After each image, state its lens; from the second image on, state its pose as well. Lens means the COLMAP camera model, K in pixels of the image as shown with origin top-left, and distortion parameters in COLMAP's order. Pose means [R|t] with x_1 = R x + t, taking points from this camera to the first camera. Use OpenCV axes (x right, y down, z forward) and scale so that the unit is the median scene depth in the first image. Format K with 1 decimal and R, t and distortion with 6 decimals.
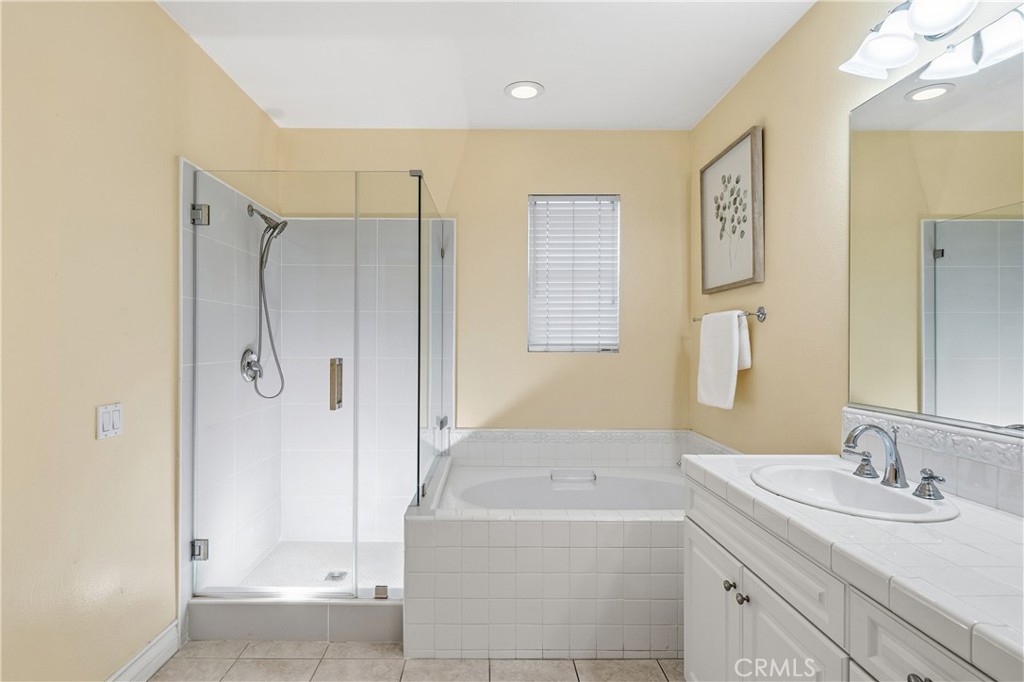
lens RADIAL K [[496.0, 0, 511.4], [0, 496.0, 340.6], [0, 0, 1]] dist [0.004390, -0.000319]
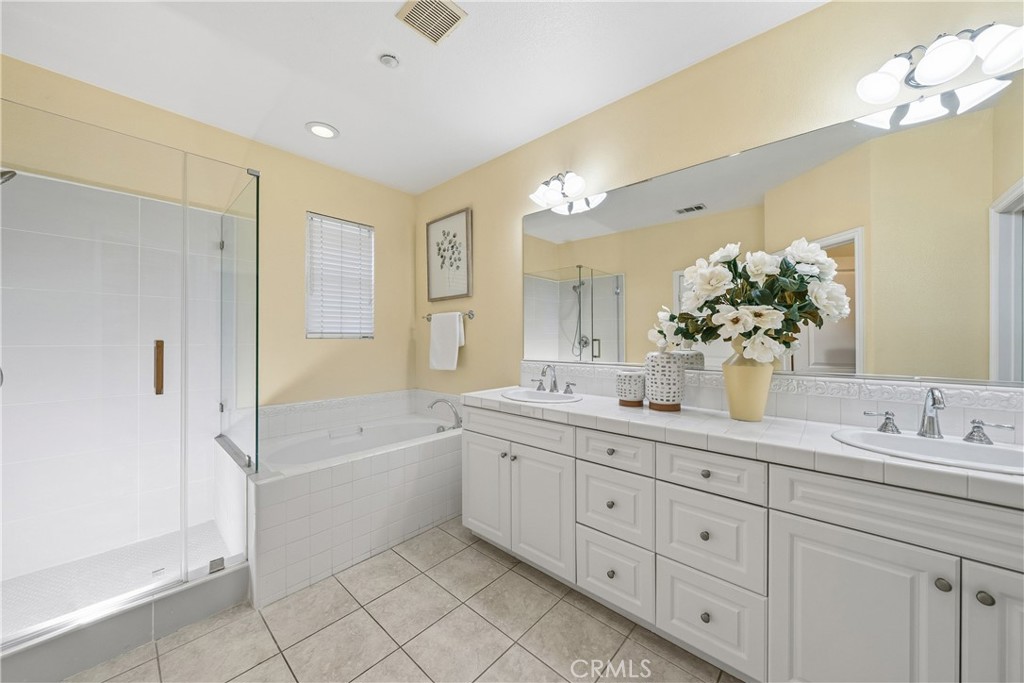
lens RADIAL K [[355.8, 0, 511.6], [0, 355.8, 336.4], [0, 0, 1]] dist [-0.005658, 0.000117]
pose [[0.678311, -0.001501, 0.734773, -0.313509], [0.006838, 0.999967, -0.004271, 0.029110], [-0.734743, 0.007922, 0.678299, 0.034510]]
